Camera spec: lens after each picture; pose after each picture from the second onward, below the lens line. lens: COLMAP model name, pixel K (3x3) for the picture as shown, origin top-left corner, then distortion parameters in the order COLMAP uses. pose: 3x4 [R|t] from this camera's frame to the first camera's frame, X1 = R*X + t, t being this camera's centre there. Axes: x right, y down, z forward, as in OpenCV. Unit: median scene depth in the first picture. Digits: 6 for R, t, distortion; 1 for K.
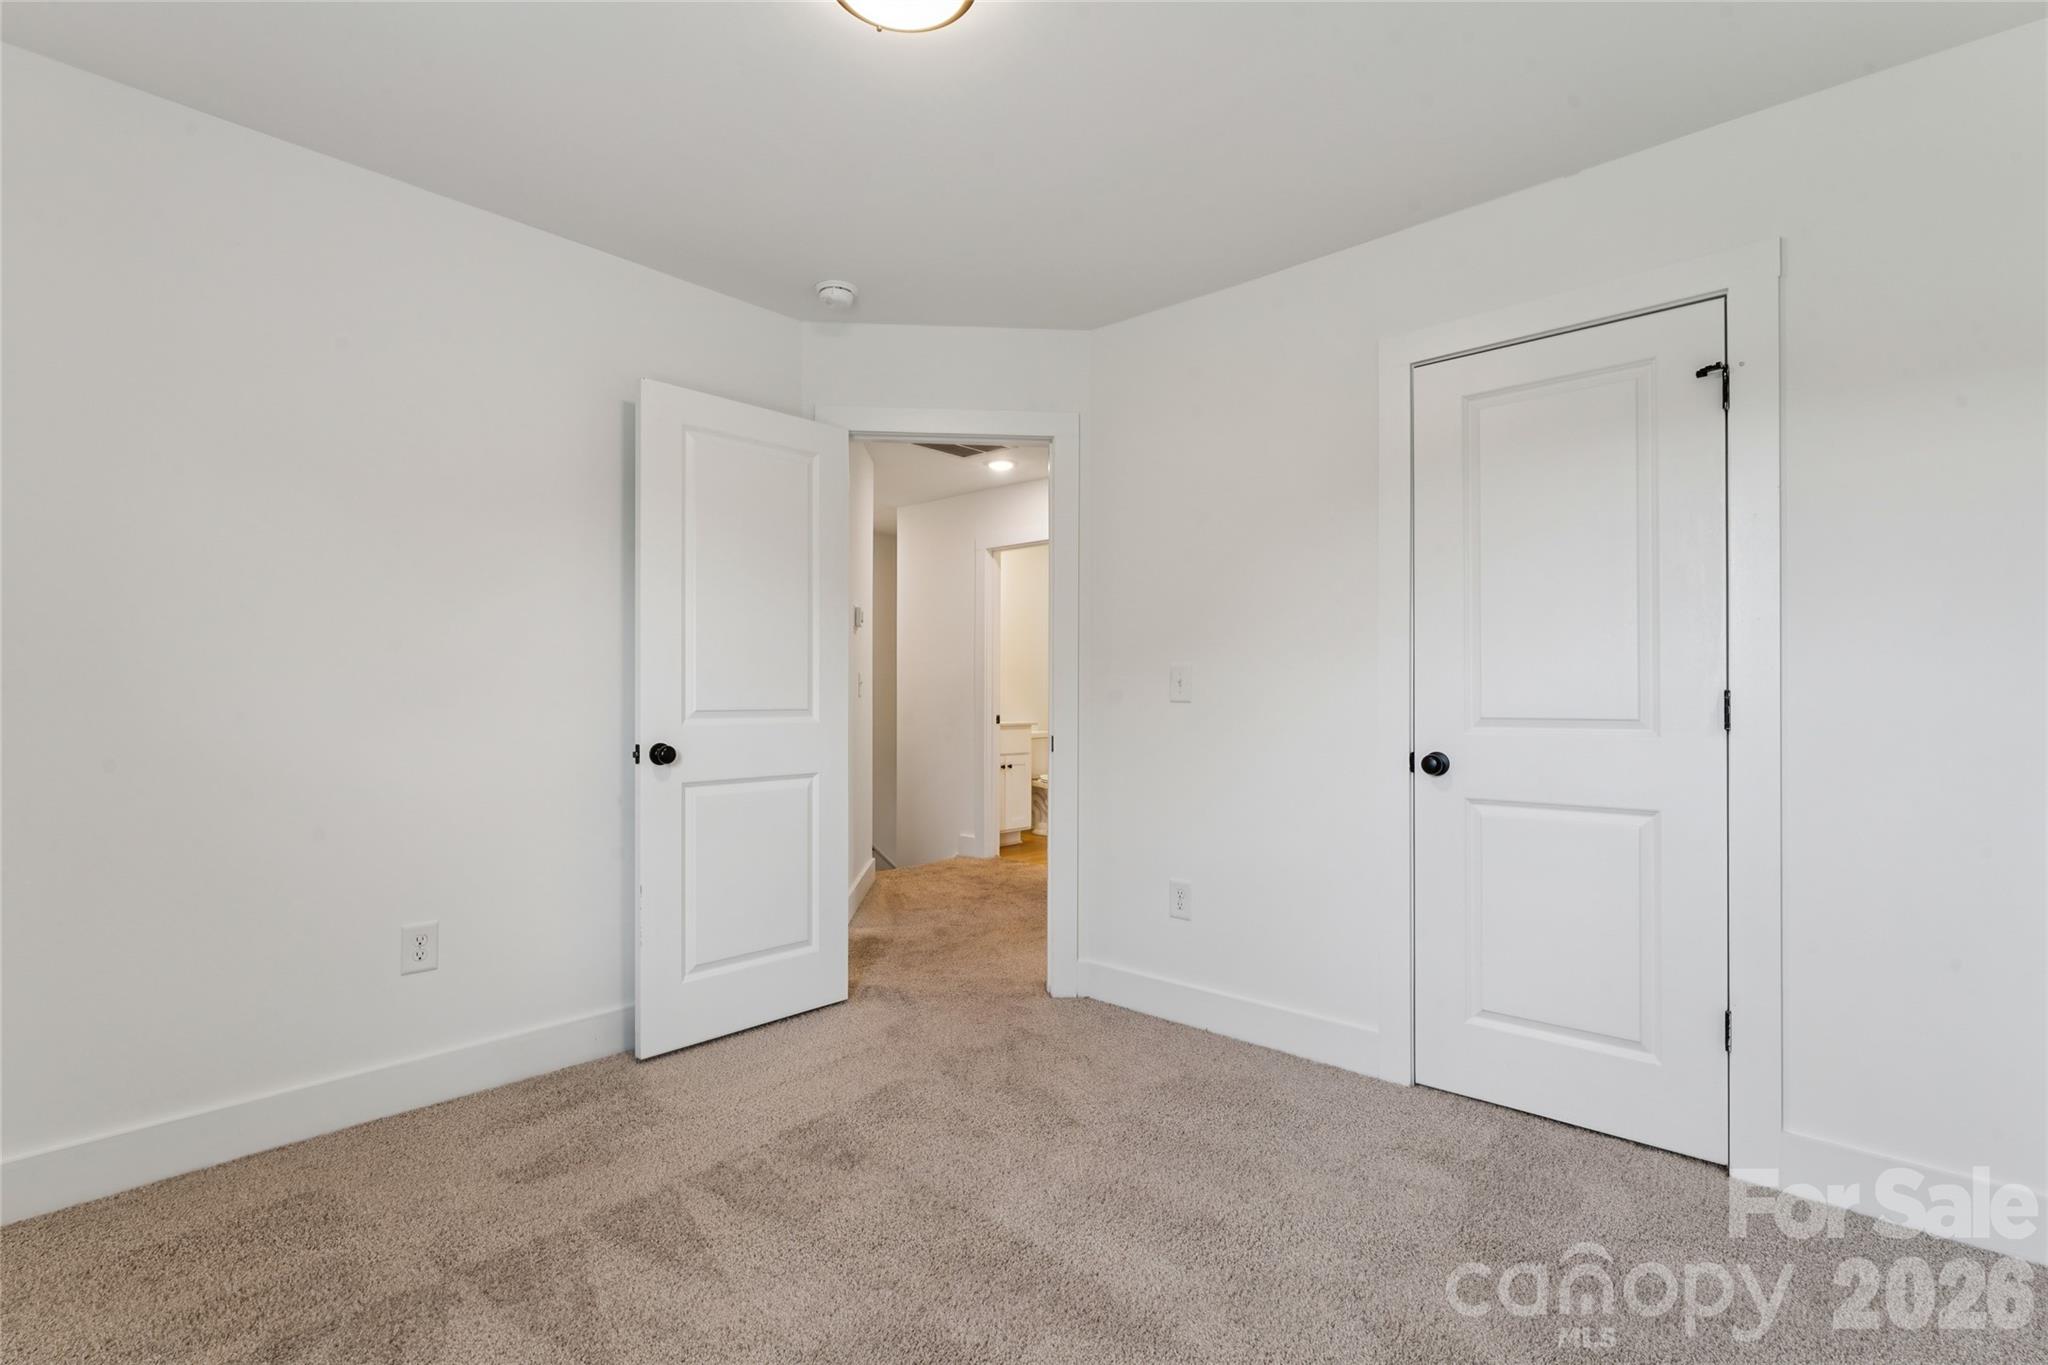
lens RADIAL K [[948.1, 0, 1013.2], [0, 948.1, 694.8], [0, 0, 1]] dist [-0.003539, 0.000354]
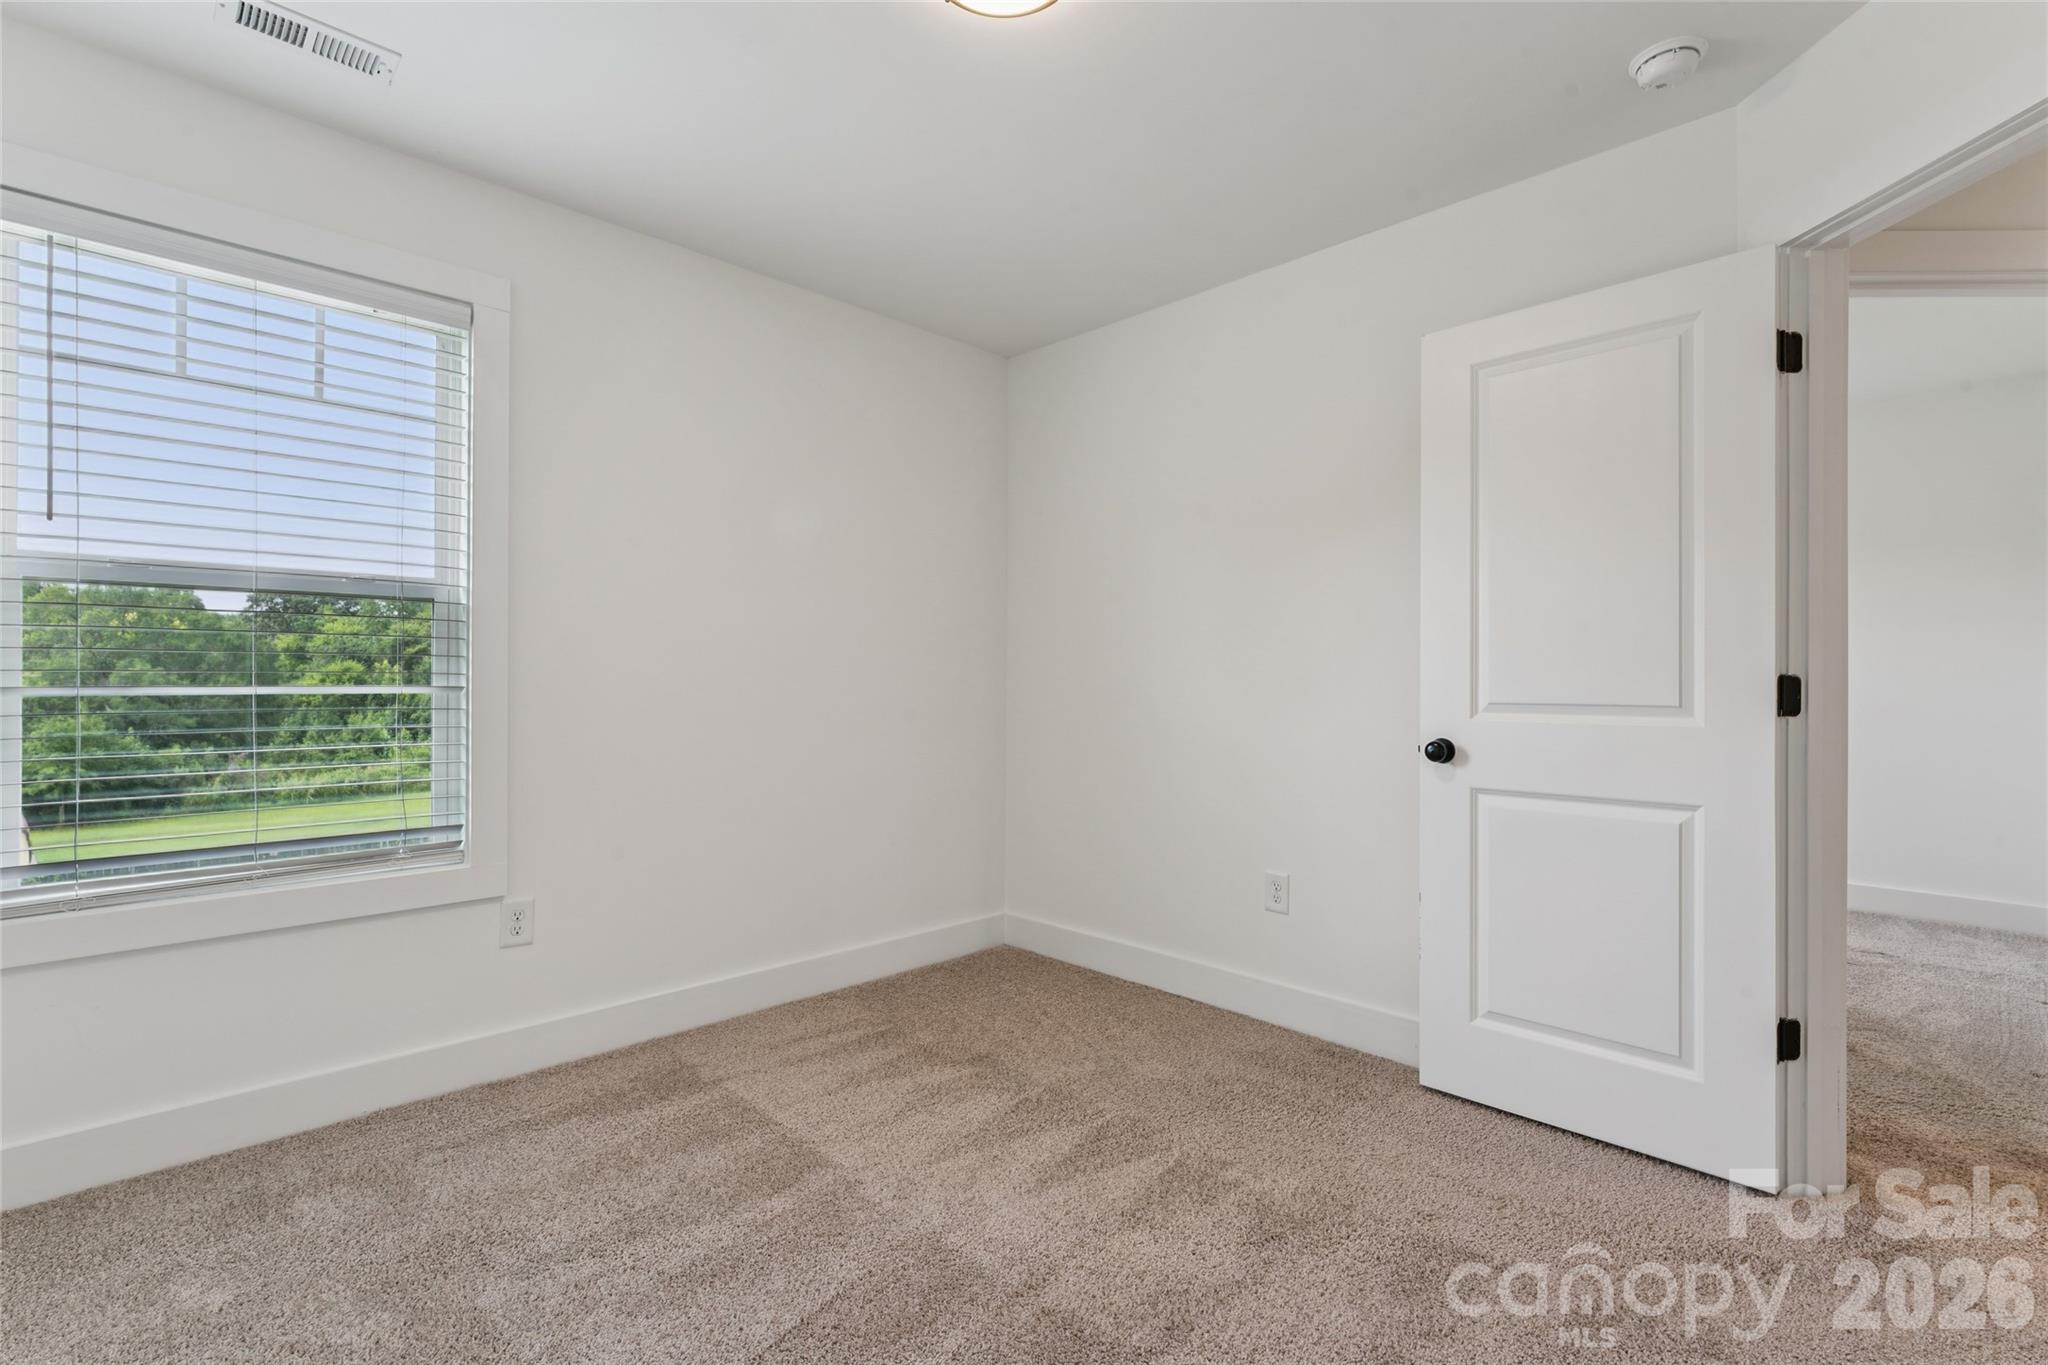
lens RADIAL K [[948.1, 0, 1011.9], [0, 948.1, 675.2], [0, 0, 1]] dist [-0.003539, 0.000354]
pose [[-0.073942, -0.005258, -0.997249, 0.522612], [-0.000698, 0.999986, -0.005221, -0.002745], [0.997262, 0.000310, -0.073944, 0.647116]]
